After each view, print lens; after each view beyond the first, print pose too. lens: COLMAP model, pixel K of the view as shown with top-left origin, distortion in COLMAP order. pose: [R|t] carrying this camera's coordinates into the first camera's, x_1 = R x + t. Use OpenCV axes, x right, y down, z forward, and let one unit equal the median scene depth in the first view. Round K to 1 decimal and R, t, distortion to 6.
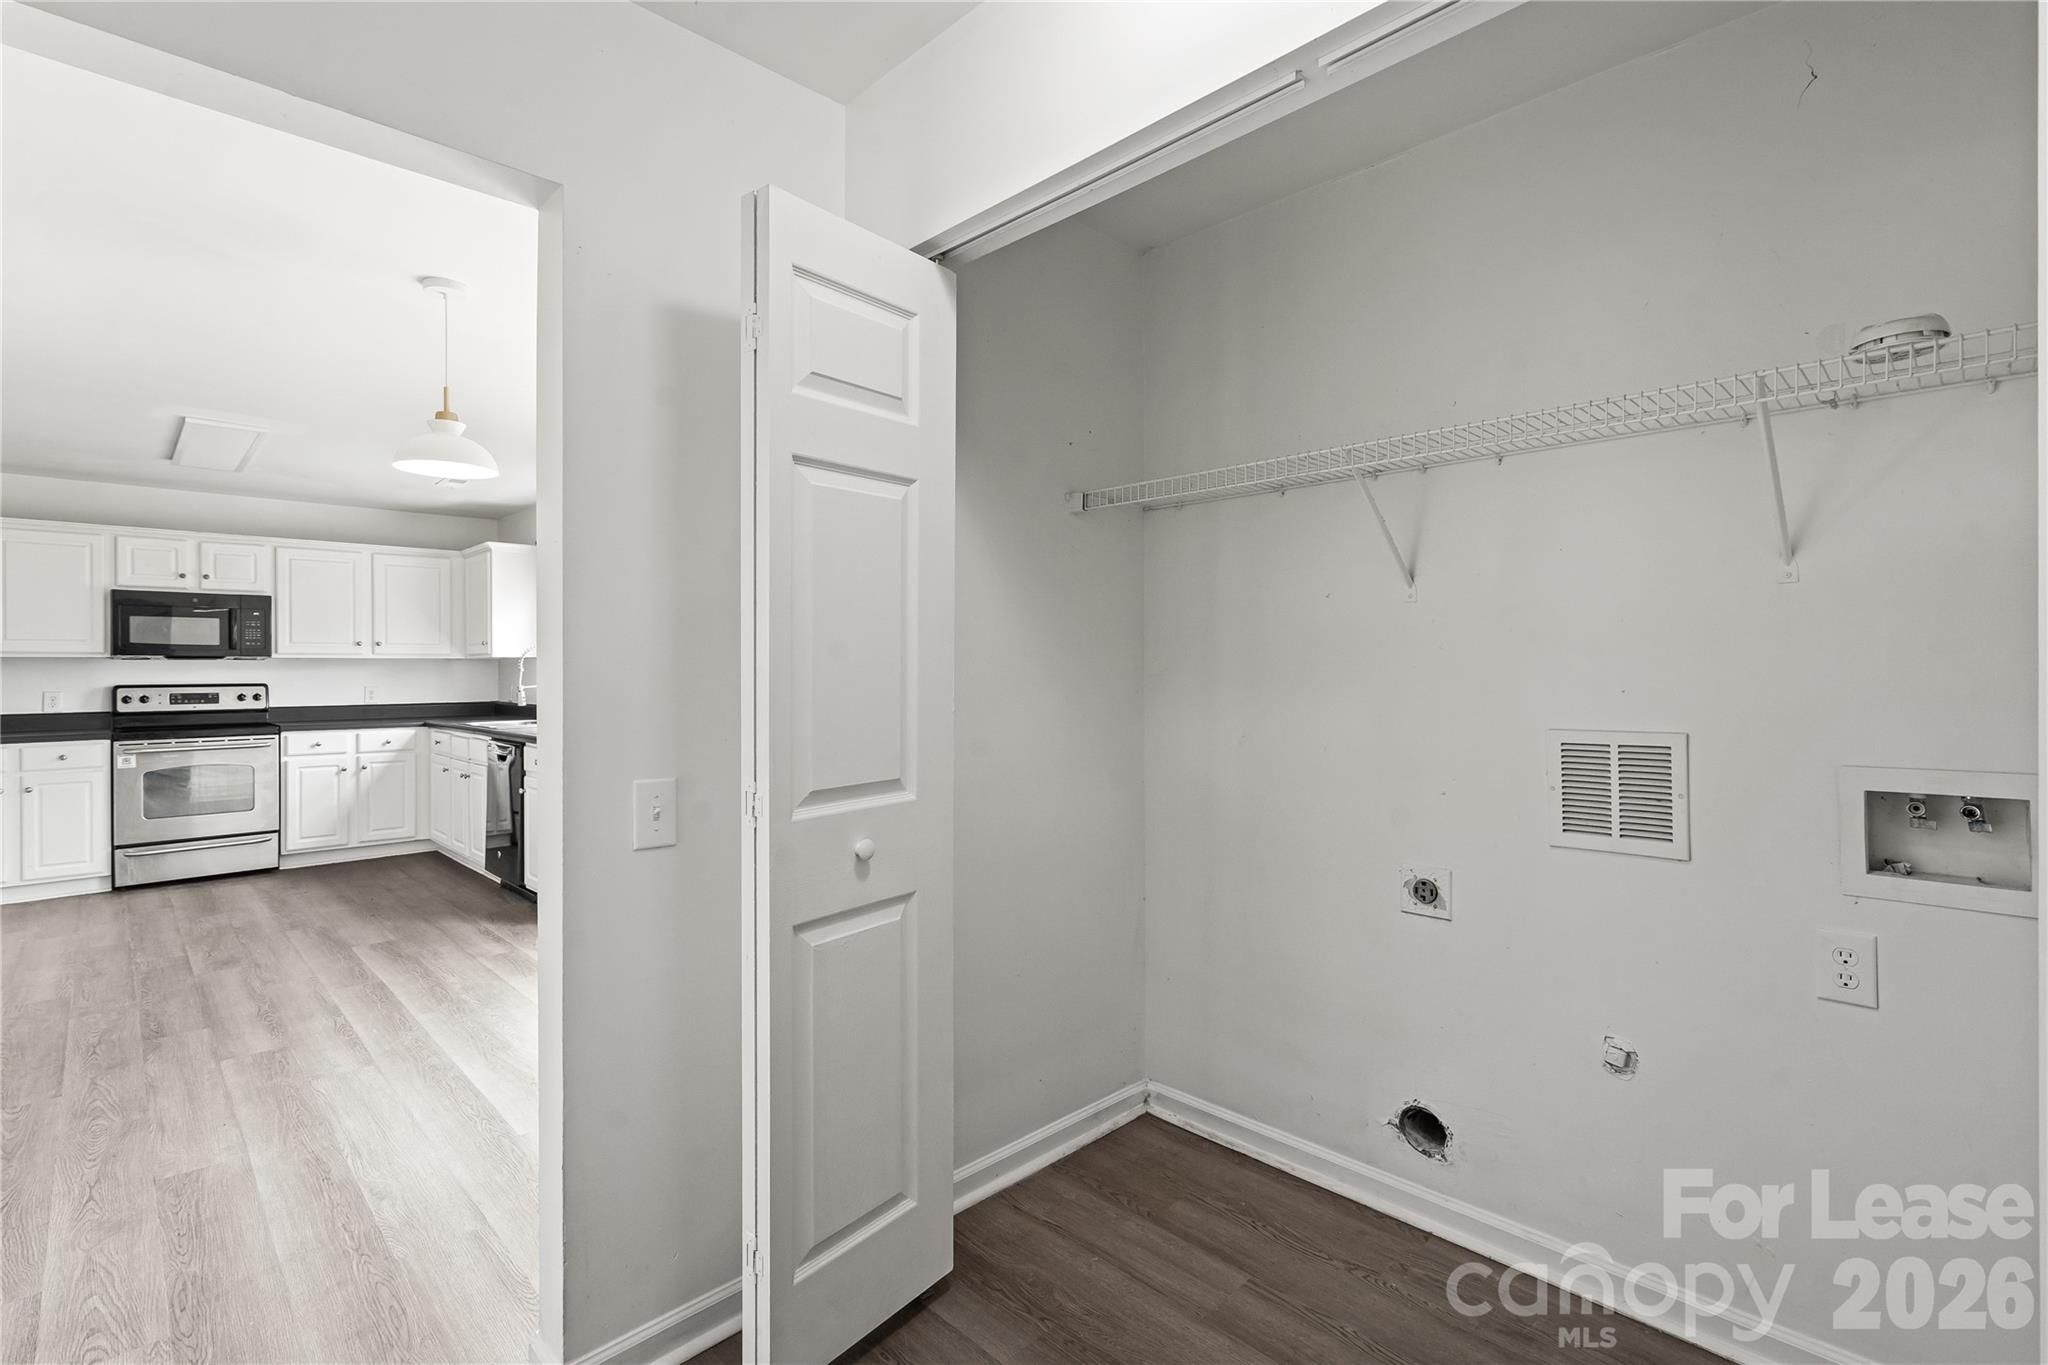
lens RADIAL K [[936.9, 0, 1023.4], [0, 936.9, 673.0], [0, 0, 1]] dist [-0.001711, 0.000769]
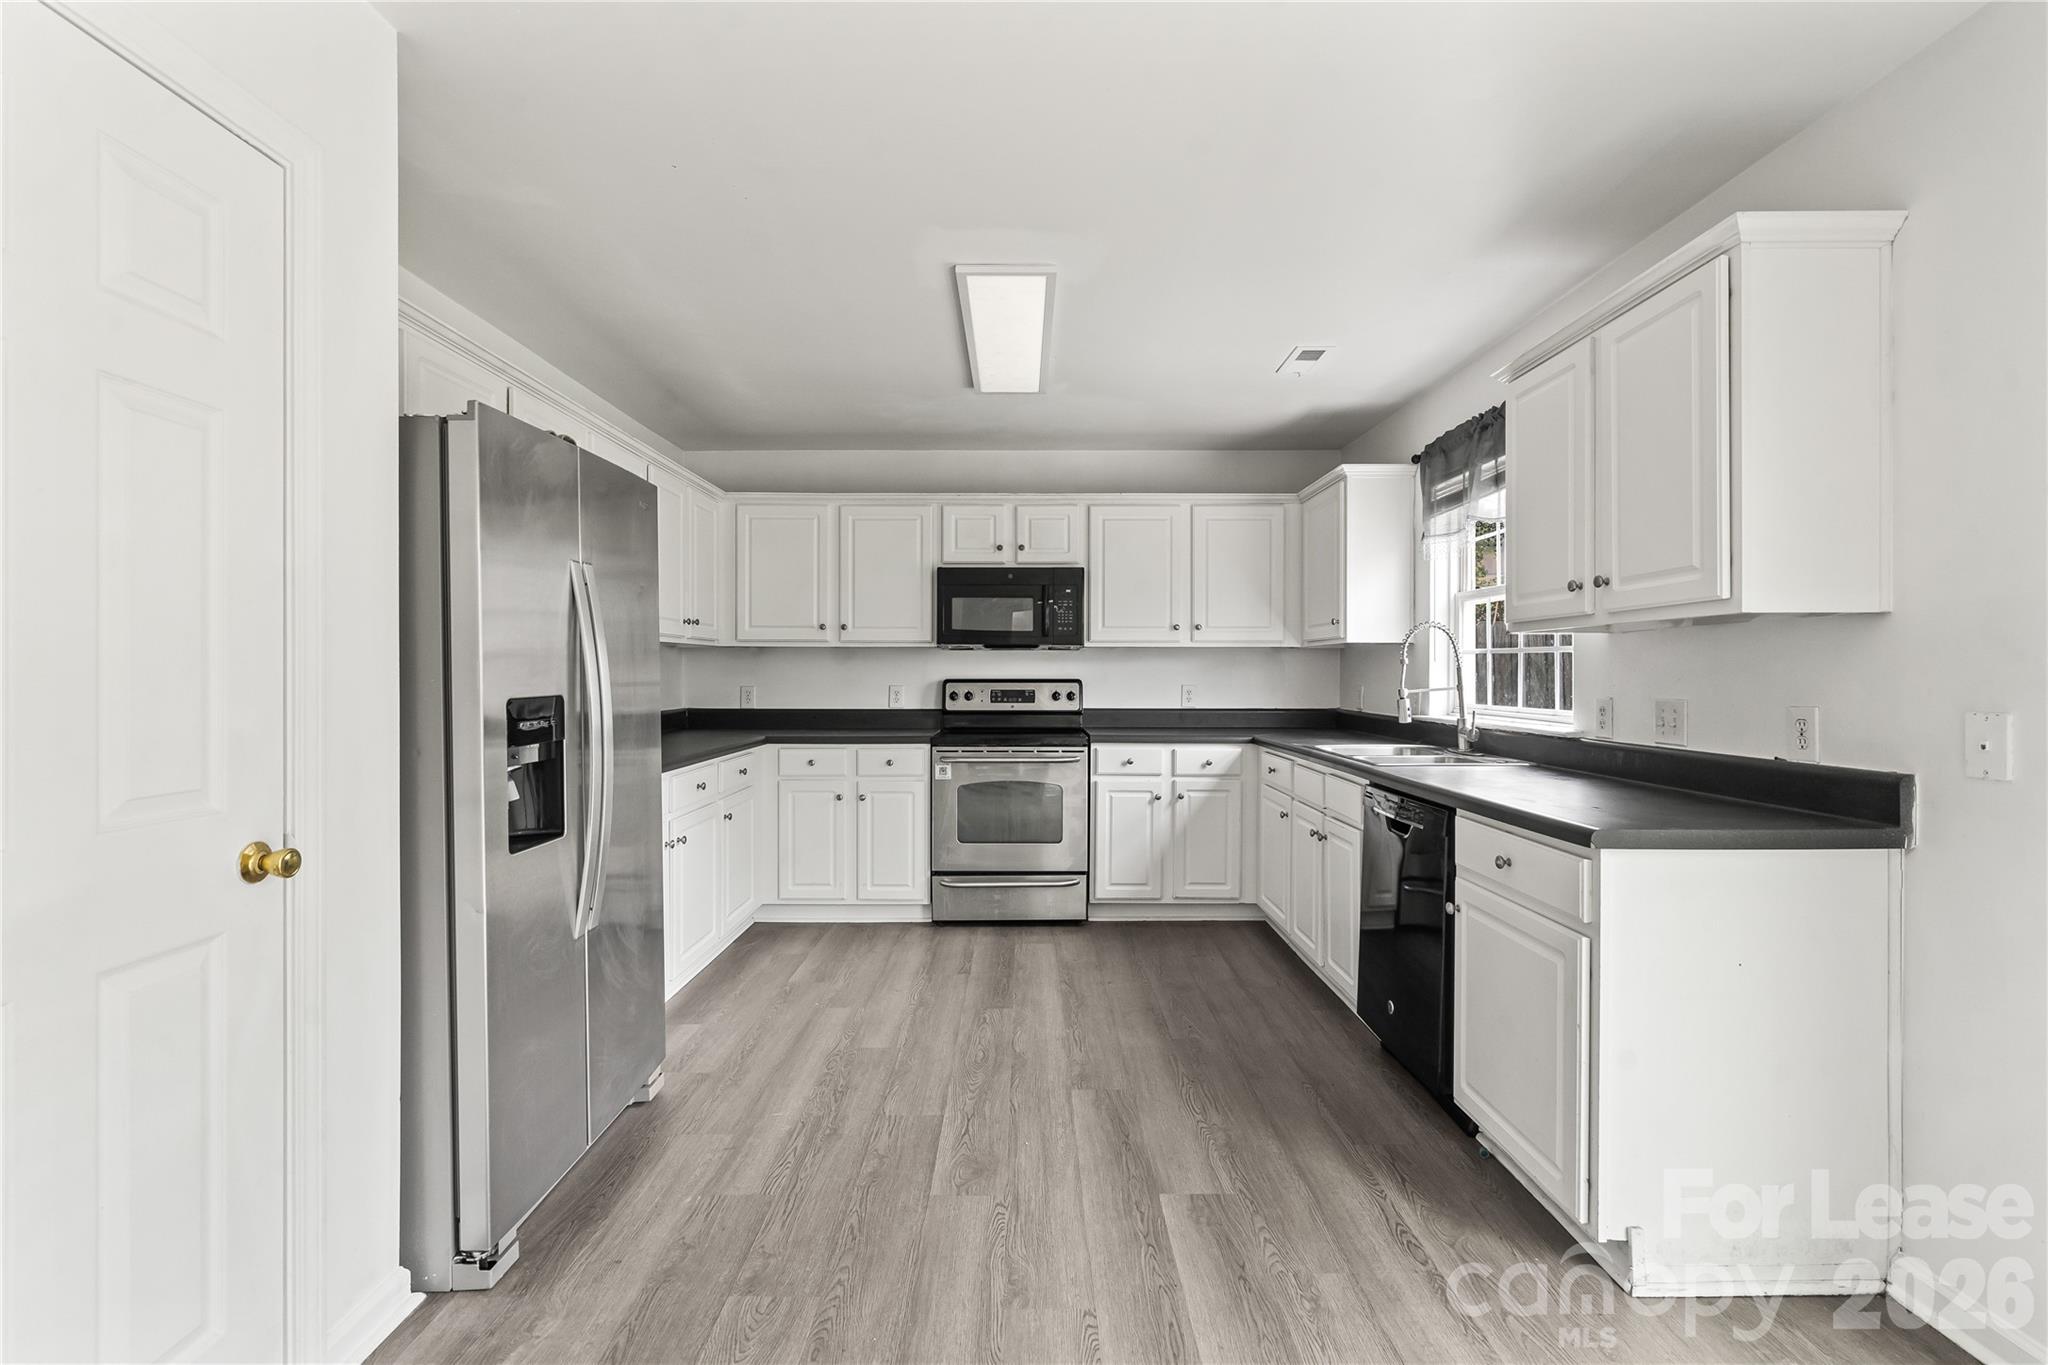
lens RADIAL K [[936.9, 0, 1027.0], [0, 936.9, 676.5], [0, 0, 1]] dist [-0.001711, 0.000769]
pose [[0.715183, 0.010690, -0.698855, -0.300396], [-0.007363, 0.999943, 0.007760, 0.003144], [0.698898, -0.000404, 0.715221, 0.422342]]
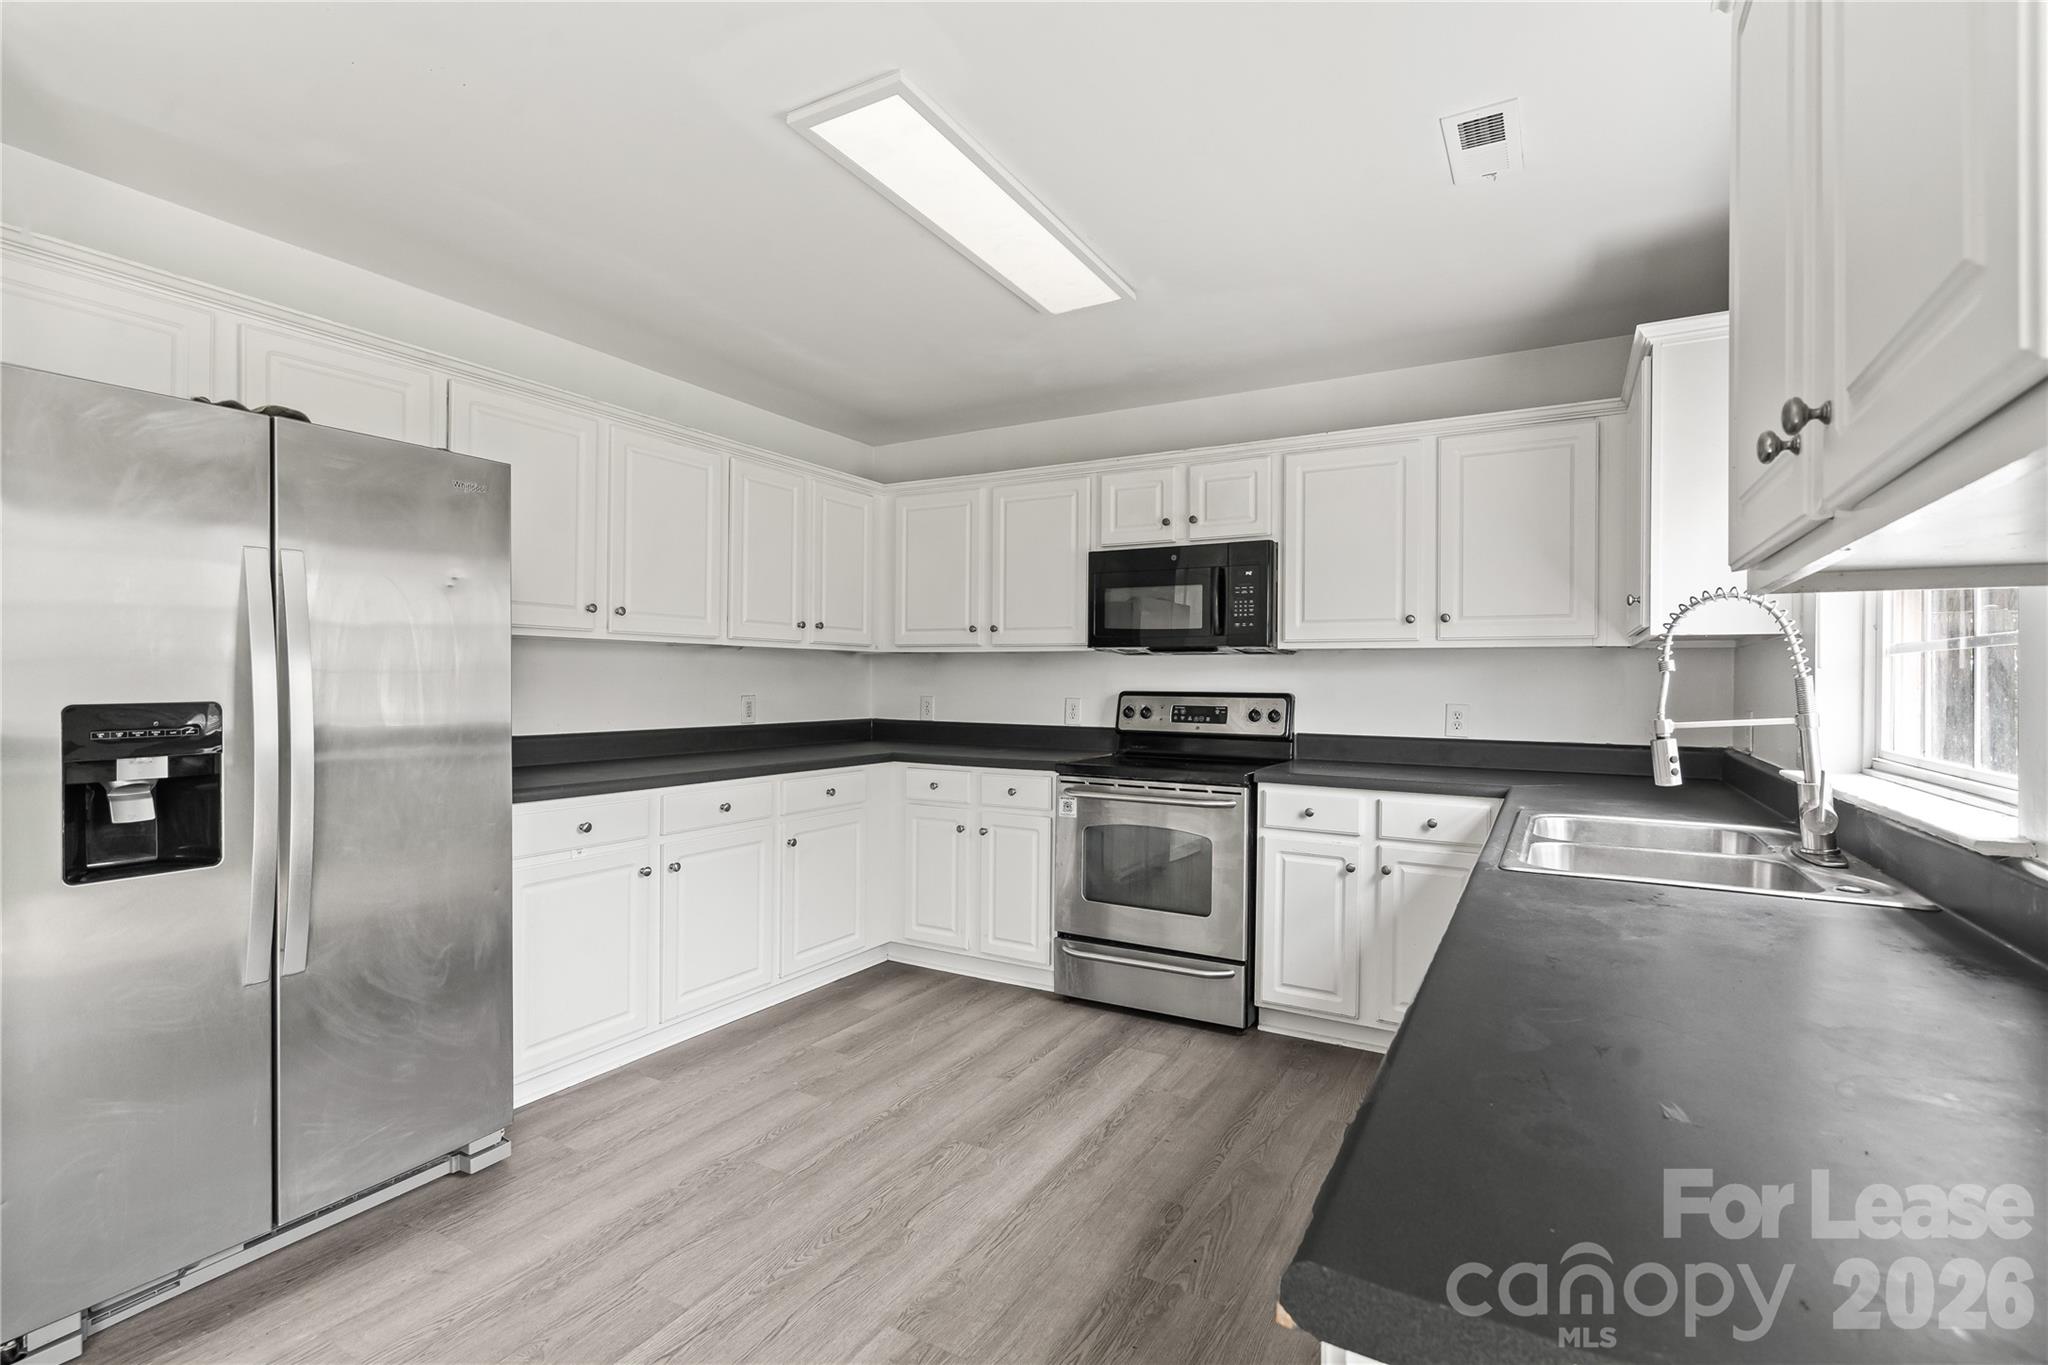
lens RADIAL K [[936.9, 0, 1035.0], [0, 936.9, 679.3], [0, 0, 1]] dist [-0.001711, 0.000769]
pose [[0.277513, 0.007719, -0.960691, -0.306409], [-0.013467, 0.999901, 0.004144, 0.002017], [0.960627, 0.011787, 0.277590, 0.731627]]
